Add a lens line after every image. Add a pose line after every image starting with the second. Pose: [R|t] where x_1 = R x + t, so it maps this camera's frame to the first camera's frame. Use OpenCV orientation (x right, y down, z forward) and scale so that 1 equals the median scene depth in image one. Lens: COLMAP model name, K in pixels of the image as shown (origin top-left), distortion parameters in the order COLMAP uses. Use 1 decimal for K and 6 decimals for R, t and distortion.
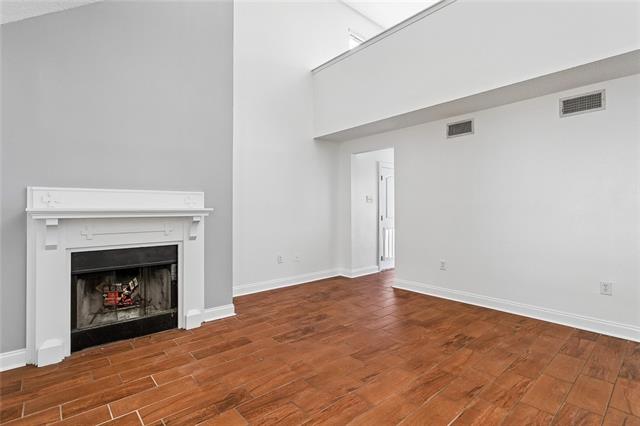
lens RADIAL K [[306.5, 0, 316.0], [0, 306.5, 209.7], [0, 0, 1]] dist [0.000132, 0.001563]
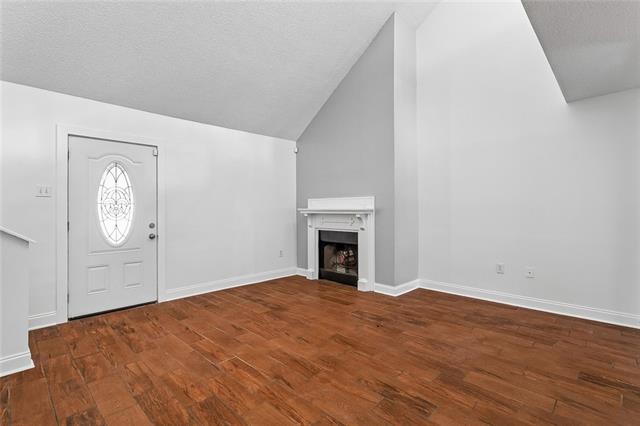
lens RADIAL K [[306.5, 0, 316.0], [0, 306.5, 212.4], [0, 0, 1]] dist [0.000132, 0.001563]
pose [[0.080855, 0.010818, -0.996667, 1.119460], [0.002508, 0.999936, 0.011057, -0.002302], [0.996723, -0.003393, 0.080823, 0.730879]]
